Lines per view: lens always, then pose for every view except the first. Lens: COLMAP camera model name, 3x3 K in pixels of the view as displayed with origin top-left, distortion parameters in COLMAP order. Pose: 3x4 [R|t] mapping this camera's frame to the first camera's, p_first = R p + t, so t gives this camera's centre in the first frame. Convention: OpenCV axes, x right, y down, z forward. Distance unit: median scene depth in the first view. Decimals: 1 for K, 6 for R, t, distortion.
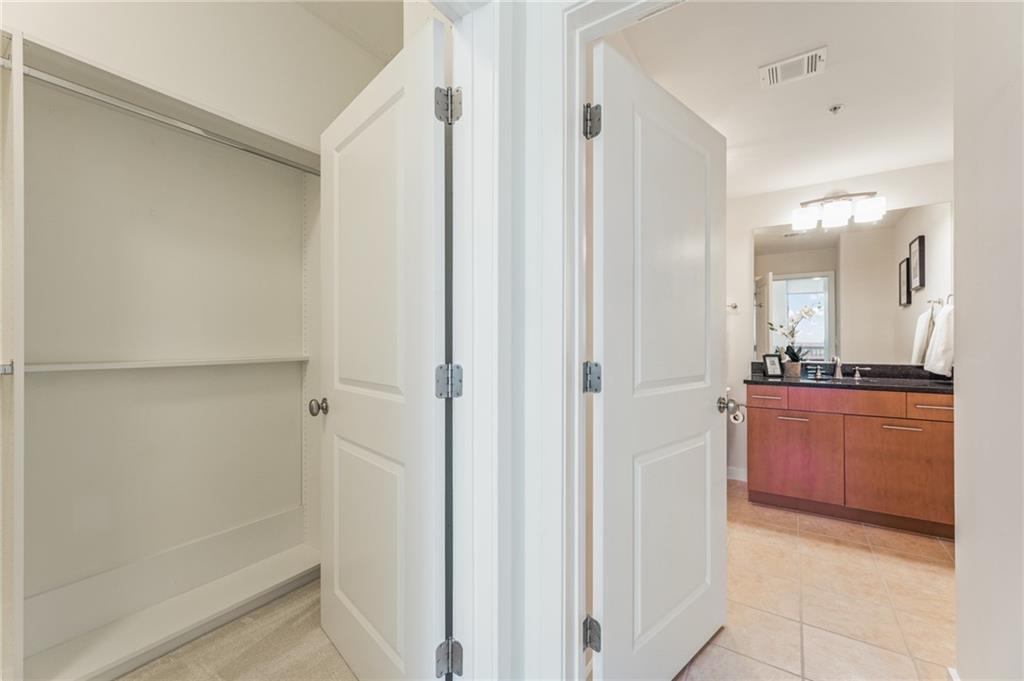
lens RADIAL K [[412.0, 0, 506.1], [0, 412.0, 339.0], [0, 0, 1]] dist [0.000800, -0.000090]
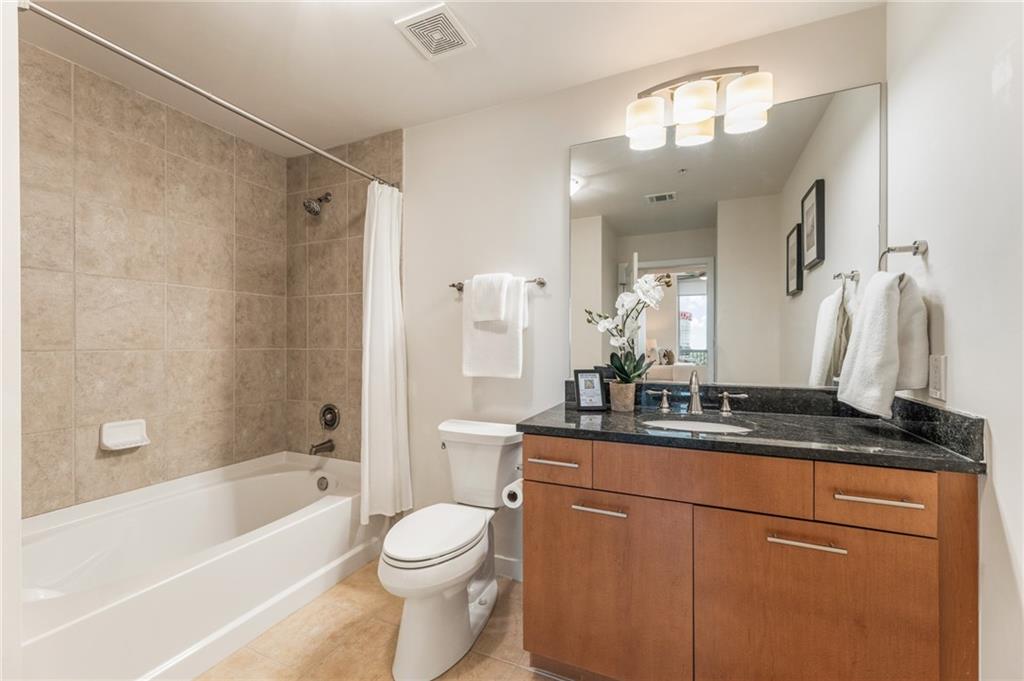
lens RADIAL K [[404.4, 0, 510.8], [0, 404.4, 343.5], [0, 0, 1]] dist [-0.000261, -0.000053]
pose [[0.984028, 0.001021, 0.178011, 0.457300], [-0.002400, 0.999969, 0.007533, 0.001037], [-0.177998, -0.007840, 0.984000, 0.504338]]
